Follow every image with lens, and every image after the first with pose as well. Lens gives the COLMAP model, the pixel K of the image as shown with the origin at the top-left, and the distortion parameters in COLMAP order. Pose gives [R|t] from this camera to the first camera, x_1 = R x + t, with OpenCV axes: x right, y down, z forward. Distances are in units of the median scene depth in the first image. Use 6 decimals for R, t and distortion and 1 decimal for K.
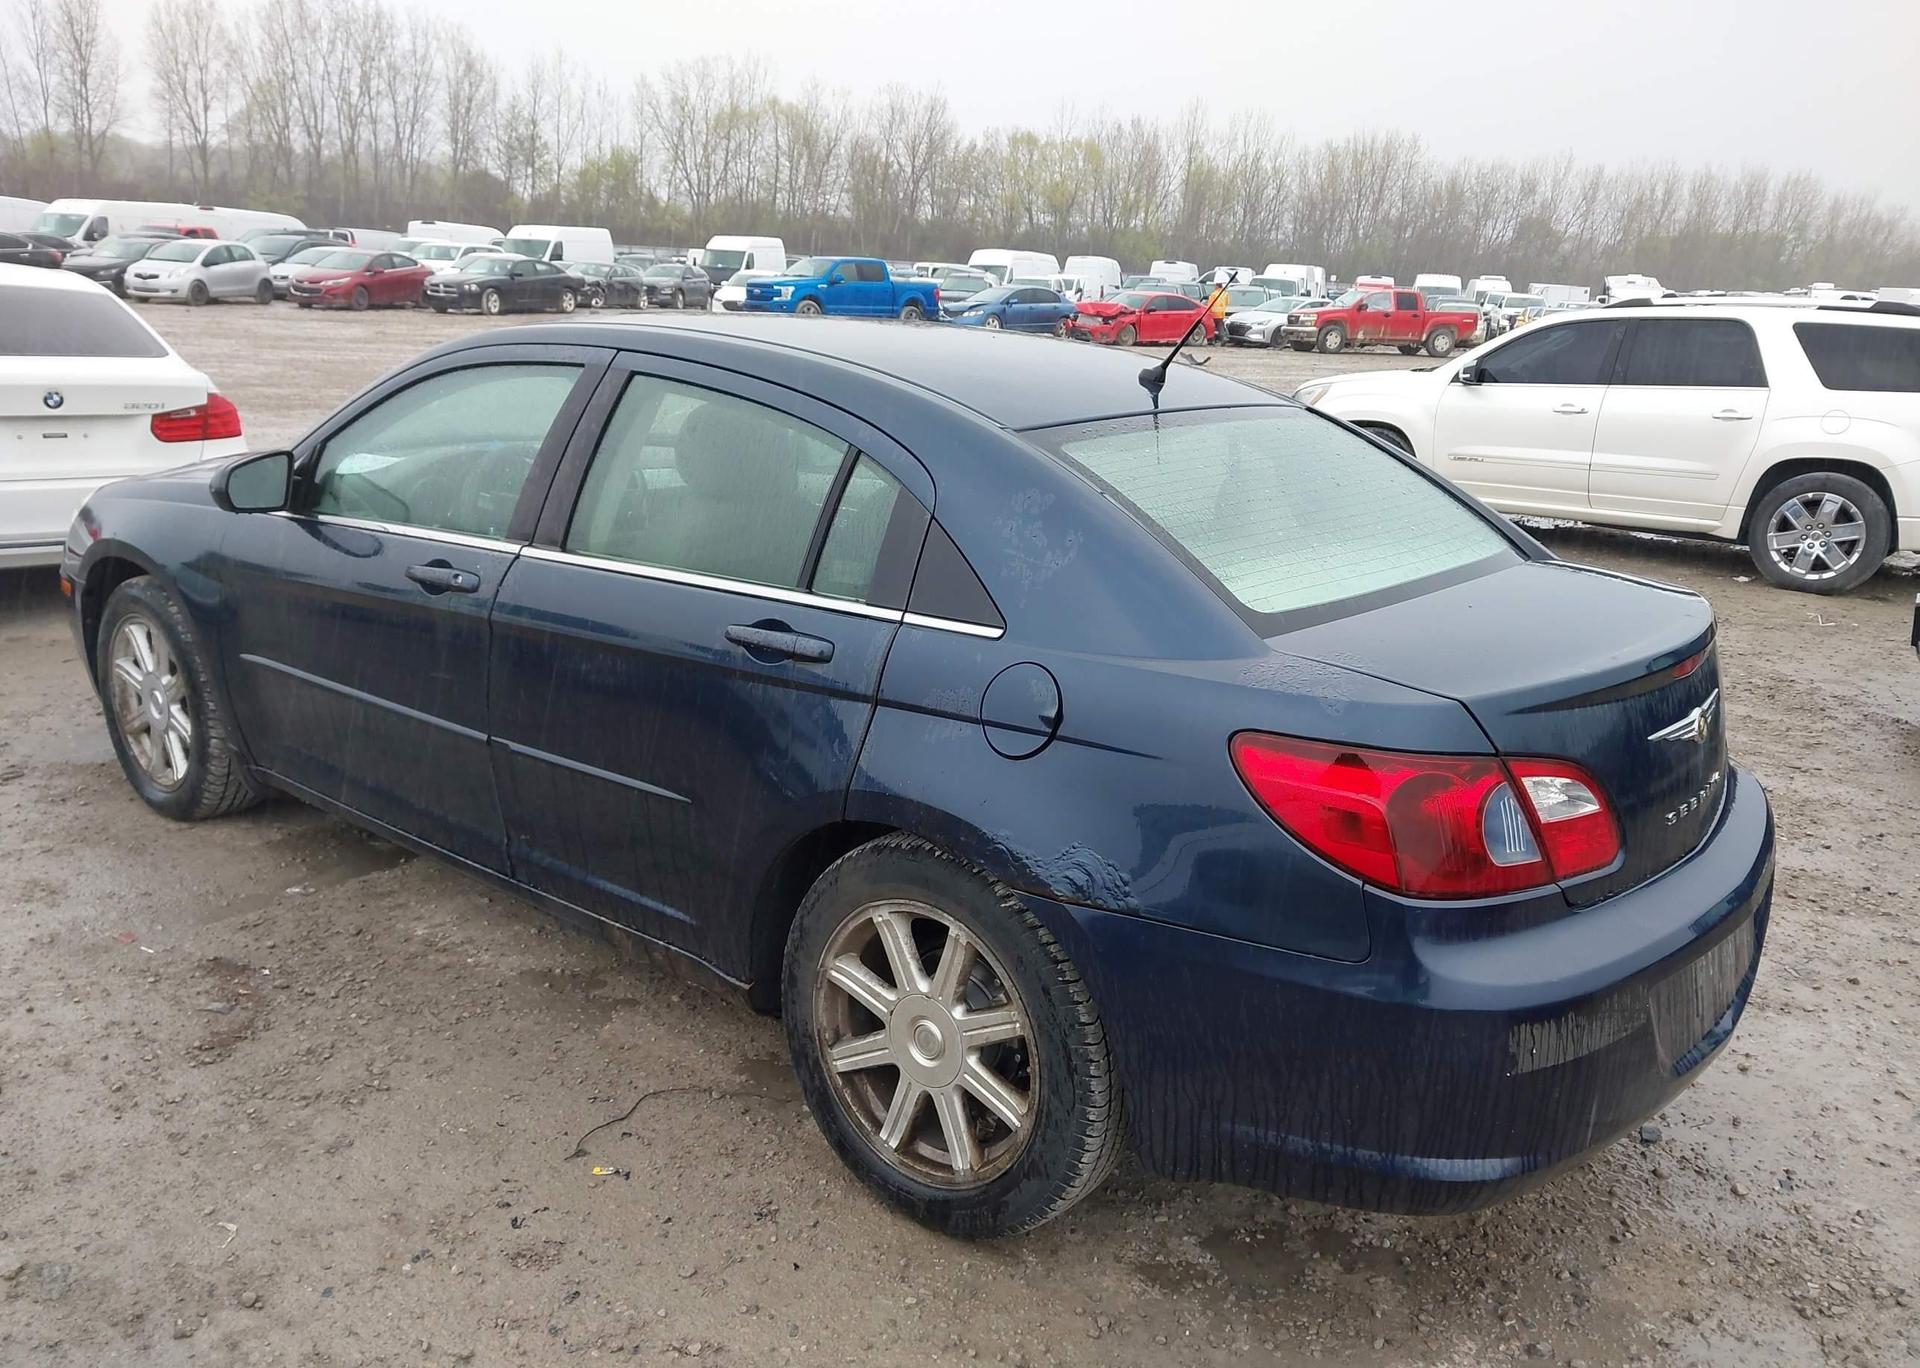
lens RADIAL K [[1511.1, 0, 955.3], [0, 1511.1, 695.9], [0, 0, 1]] dist [0.008161, -0.014655]
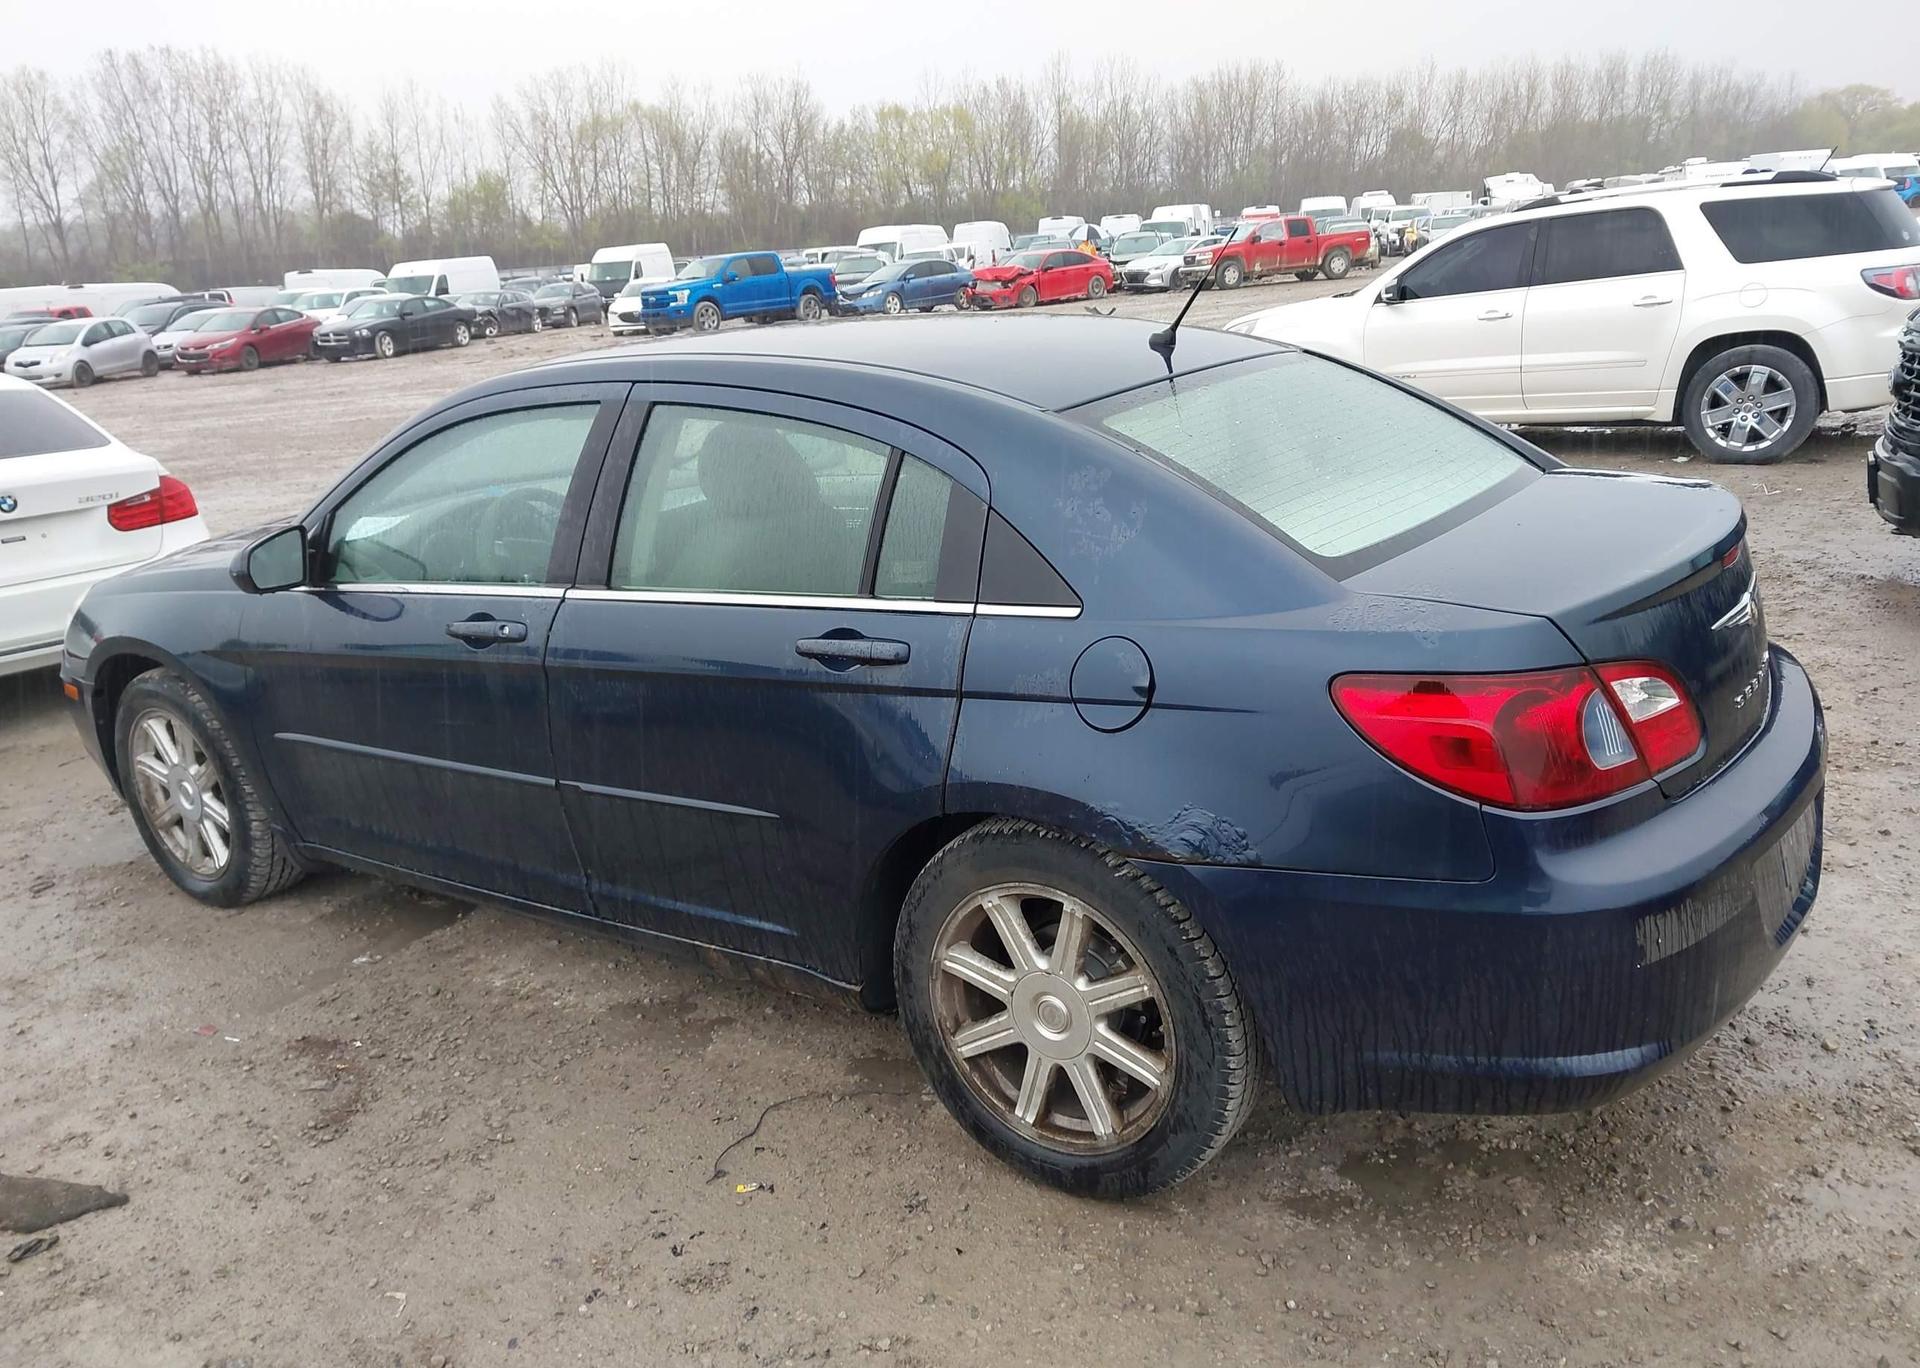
lens RADIAL K [[1511.1, 0, 955.3], [0, 1511.1, 695.9], [0, 0, 1]] dist [0.008161, -0.014655]
pose [[0.990066, -0.136125, 0.035206, -0.069898], [0.135579, 0.990612, 0.017477, -0.010299], [-0.037254, -0.012531, 0.999227, -0.014265]]
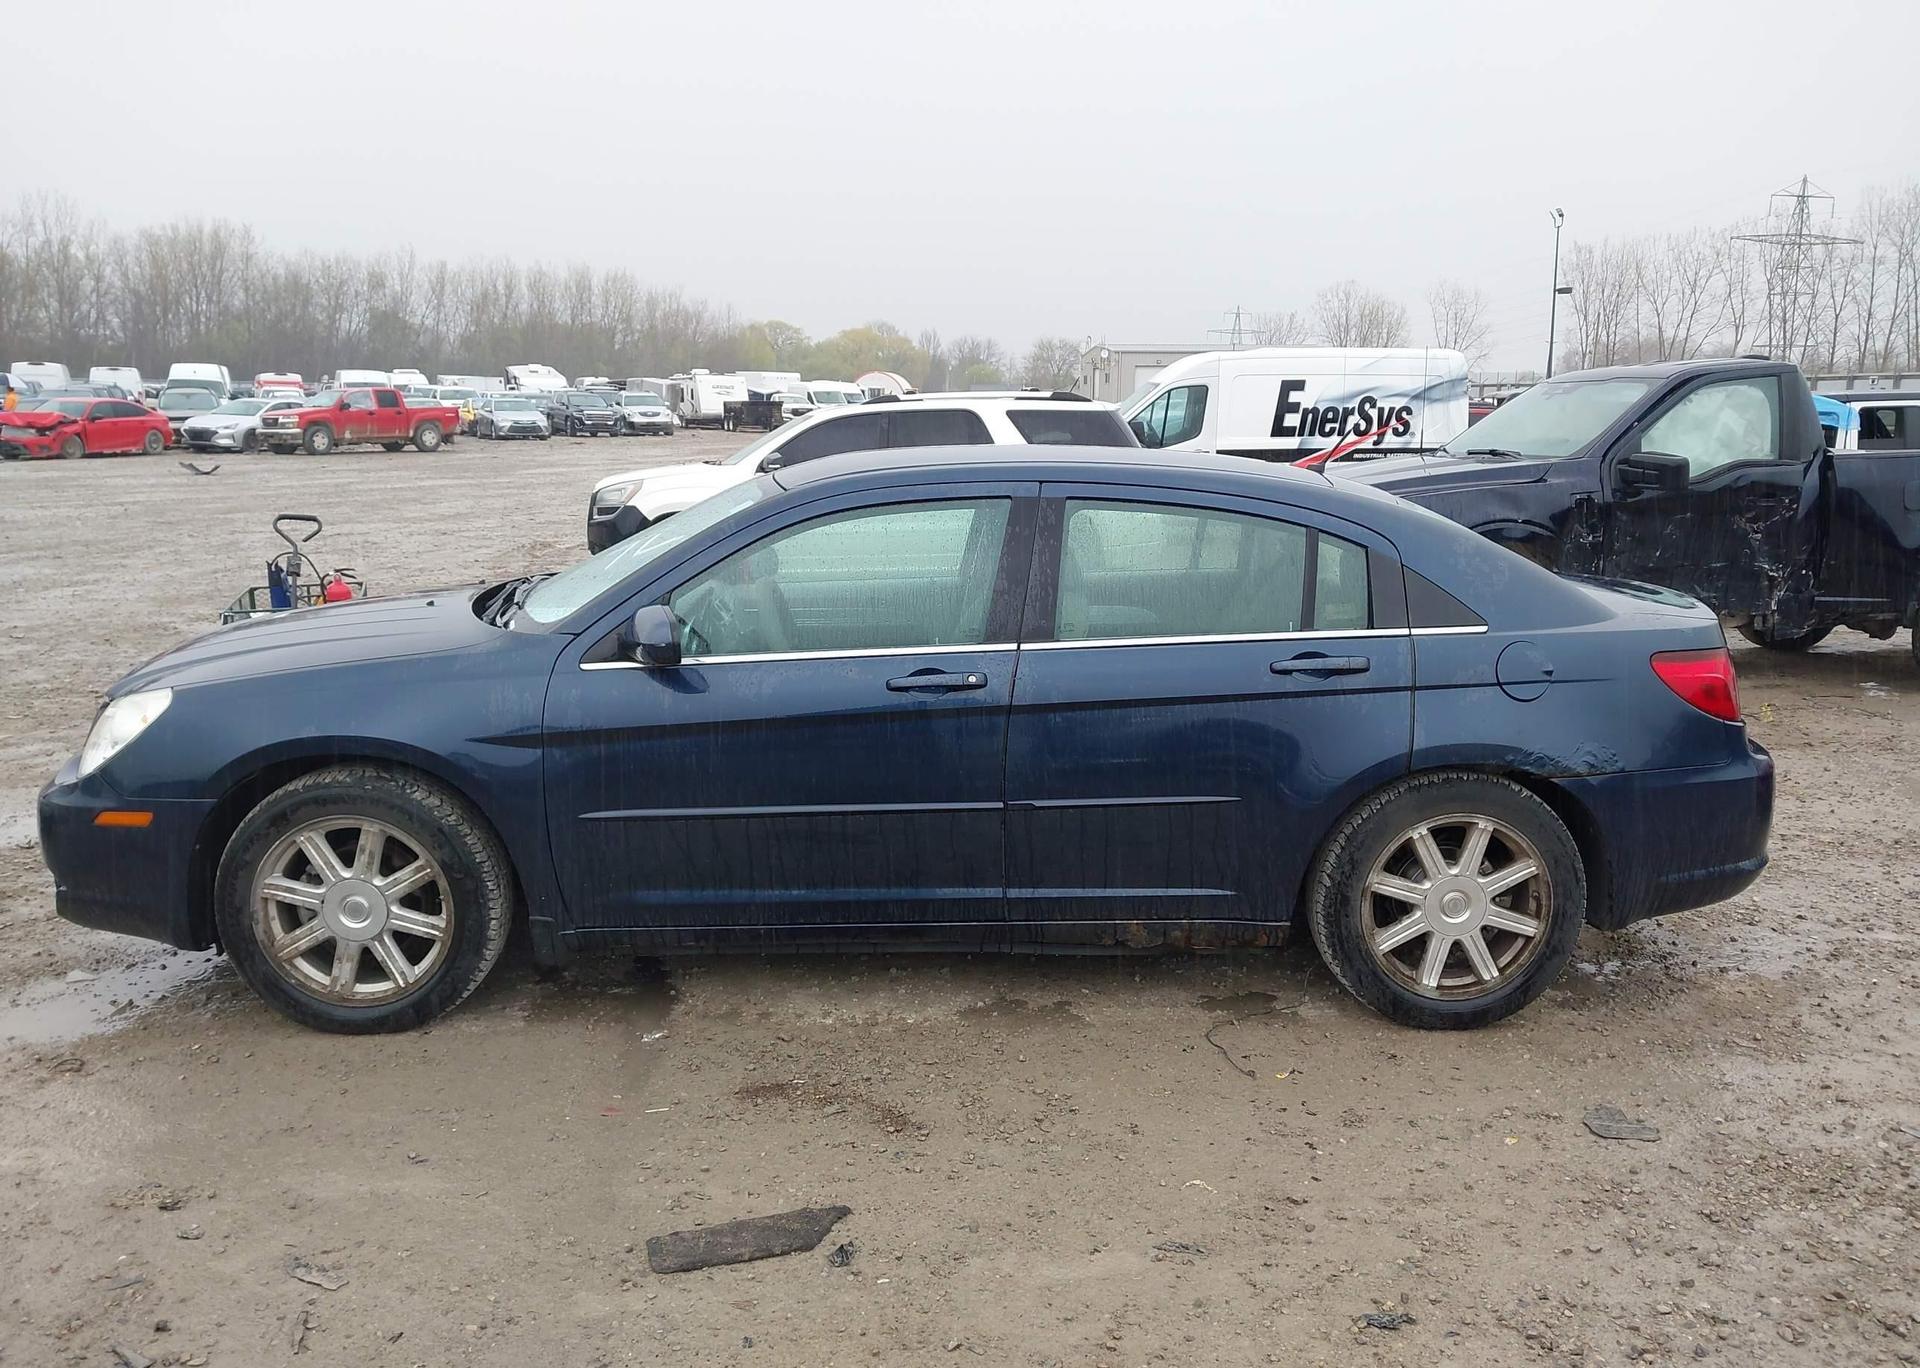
lens RADIAL K [[1525.6, 0, 971.8], [0, 1525.6, 690.2], [0, 0, 1]] dist [0.033884, -0.054368]
pose [[0.757121, -0.159050, 0.633618, -1.029767], [0.198543, 0.980053, 0.008770, -0.073128], [-0.622374, 0.119160, 0.773597, 0.064135]]
